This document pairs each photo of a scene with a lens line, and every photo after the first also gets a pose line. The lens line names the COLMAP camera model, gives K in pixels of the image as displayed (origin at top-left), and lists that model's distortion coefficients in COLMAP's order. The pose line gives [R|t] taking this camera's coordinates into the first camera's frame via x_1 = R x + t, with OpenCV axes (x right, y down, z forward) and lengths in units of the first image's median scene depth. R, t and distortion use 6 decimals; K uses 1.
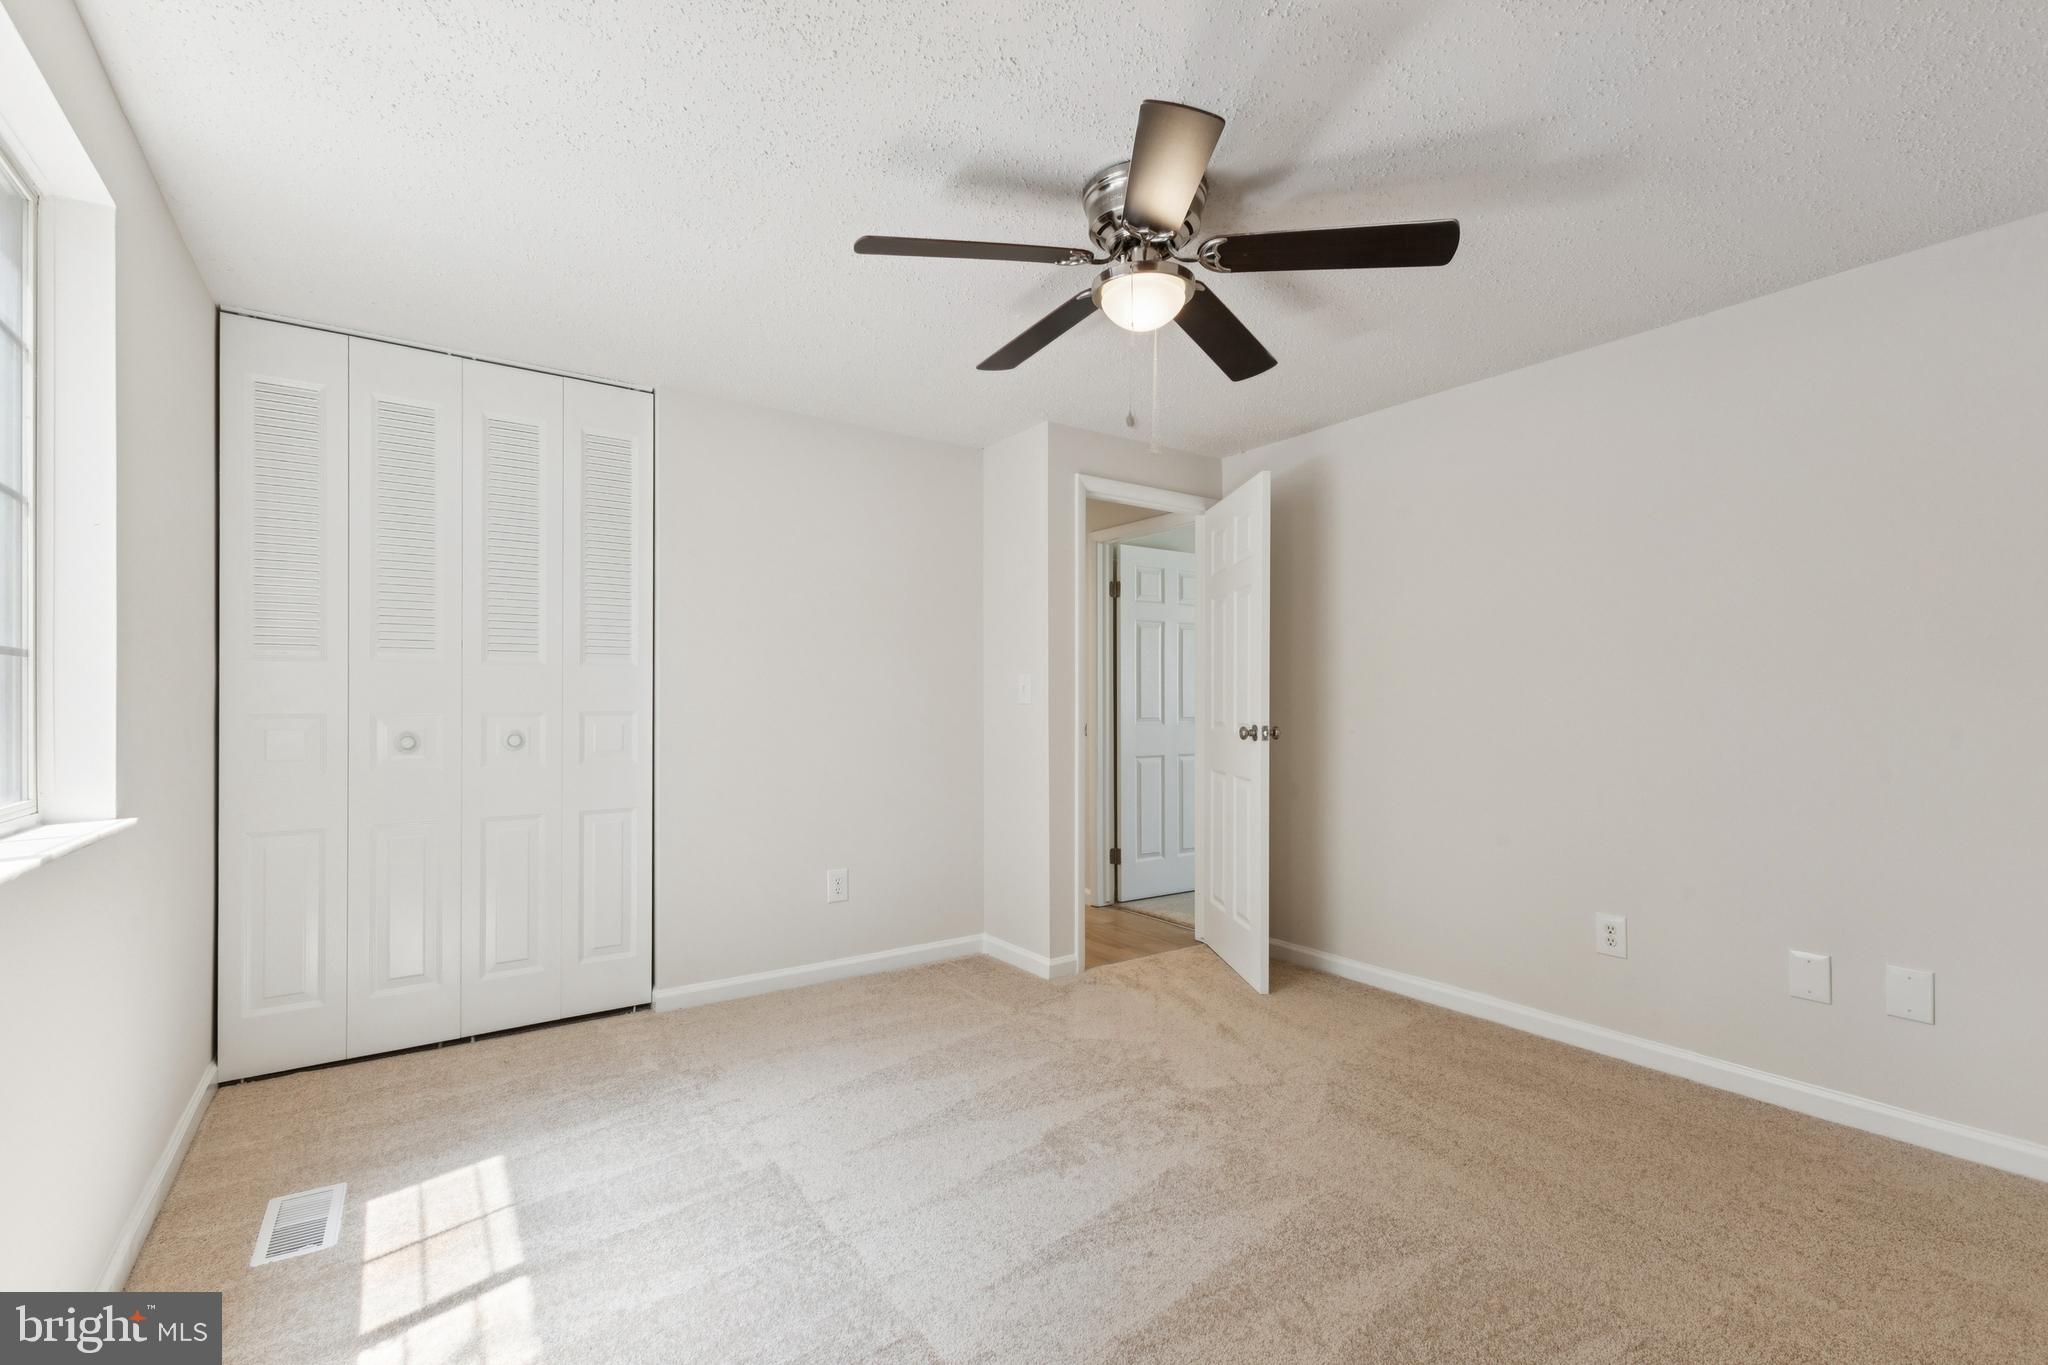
lens RADIAL K [[908.3, 0, 1020.3], [0, 908.3, 695.0], [0, 0, 1]] dist [0.009792, 0.000357]
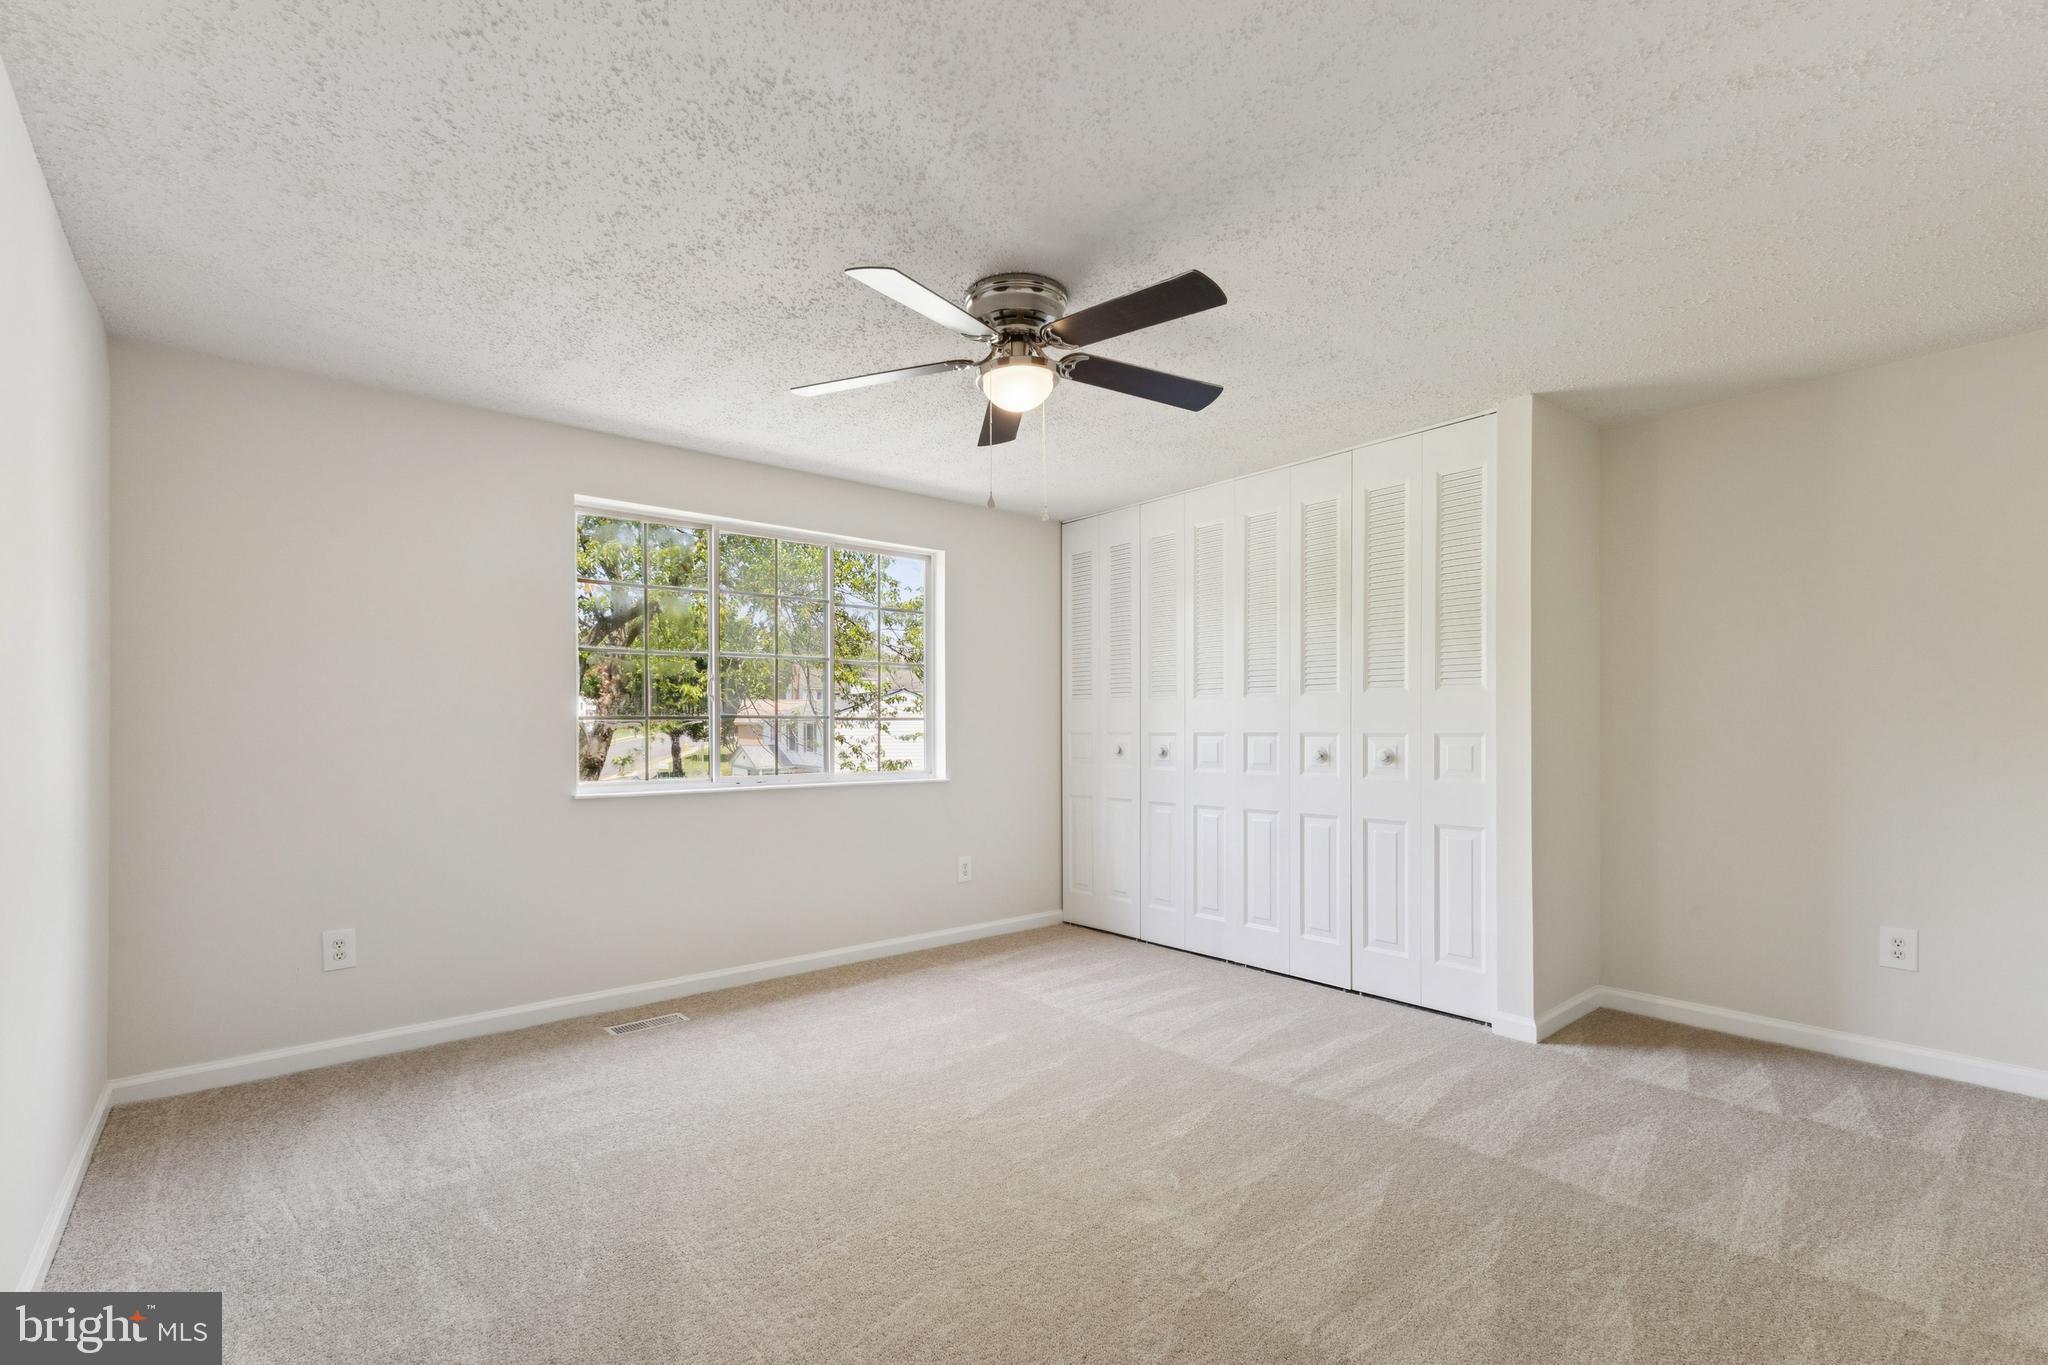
lens RADIAL K [[908.3, 0, 1017.2], [0, 908.3, 698.7], [0, 0, 1]] dist [0.009792, 0.000357]
pose [[0.117193, -0.016118, -0.992978, 0.457845], [0.006373, 0.999860, -0.015477, -0.007282], [0.993089, -0.004514, 0.117279, 0.305626]]
